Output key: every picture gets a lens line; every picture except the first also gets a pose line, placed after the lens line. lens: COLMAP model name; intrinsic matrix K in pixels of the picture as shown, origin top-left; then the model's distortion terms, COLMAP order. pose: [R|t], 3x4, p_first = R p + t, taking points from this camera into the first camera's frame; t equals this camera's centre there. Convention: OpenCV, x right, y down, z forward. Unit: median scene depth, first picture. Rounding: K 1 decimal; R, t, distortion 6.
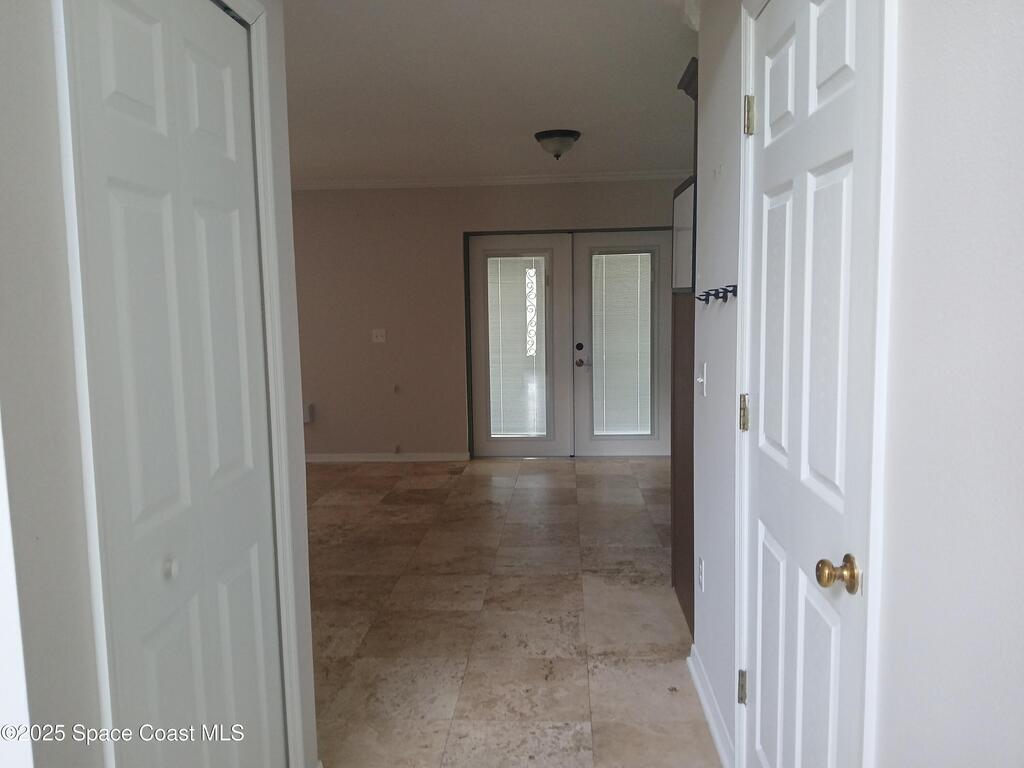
lens RADIAL K [[796.2, 0, 512.0], [0, 796.2, 384.0], [0, 0, 1]] dist [0.061783, -0.174889]
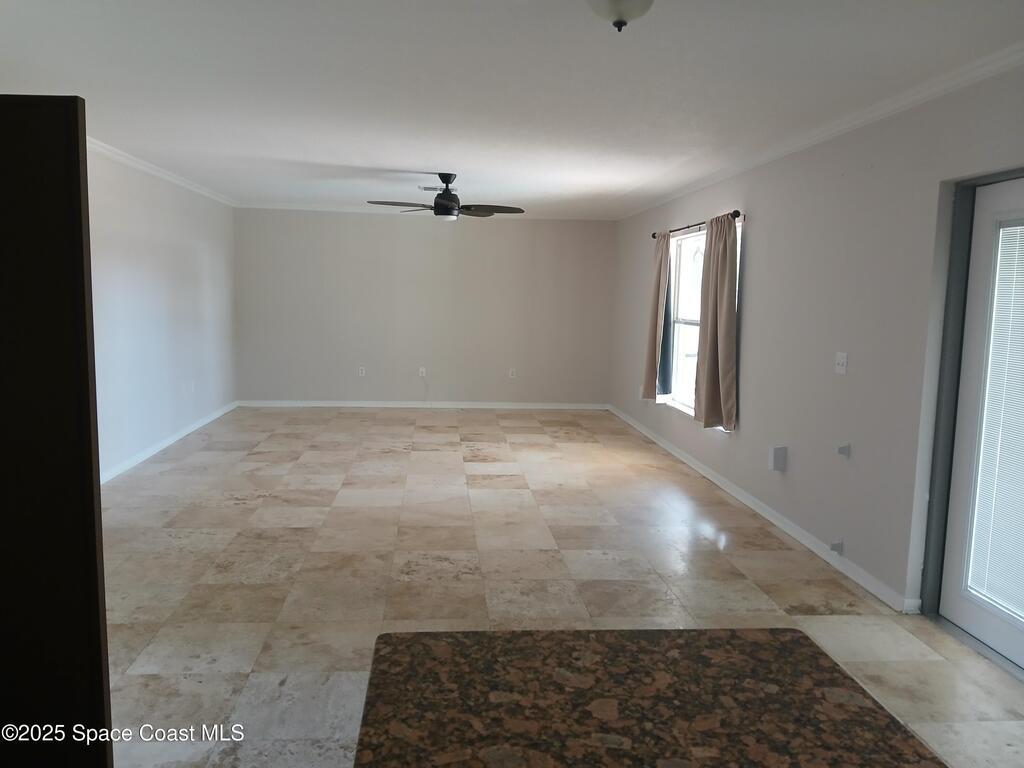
lens RADIAL K [[796.2, 0, 512.0], [0, 796.2, 384.0], [0, 0, 1]] dist [0.061783, -0.174889]
pose [[0.150146, 0.142283, -0.978372, 0.666960], [-0.129000, 0.983950, 0.123297, -0.140642], [0.980212, 0.107697, 0.166091, 1.039285]]
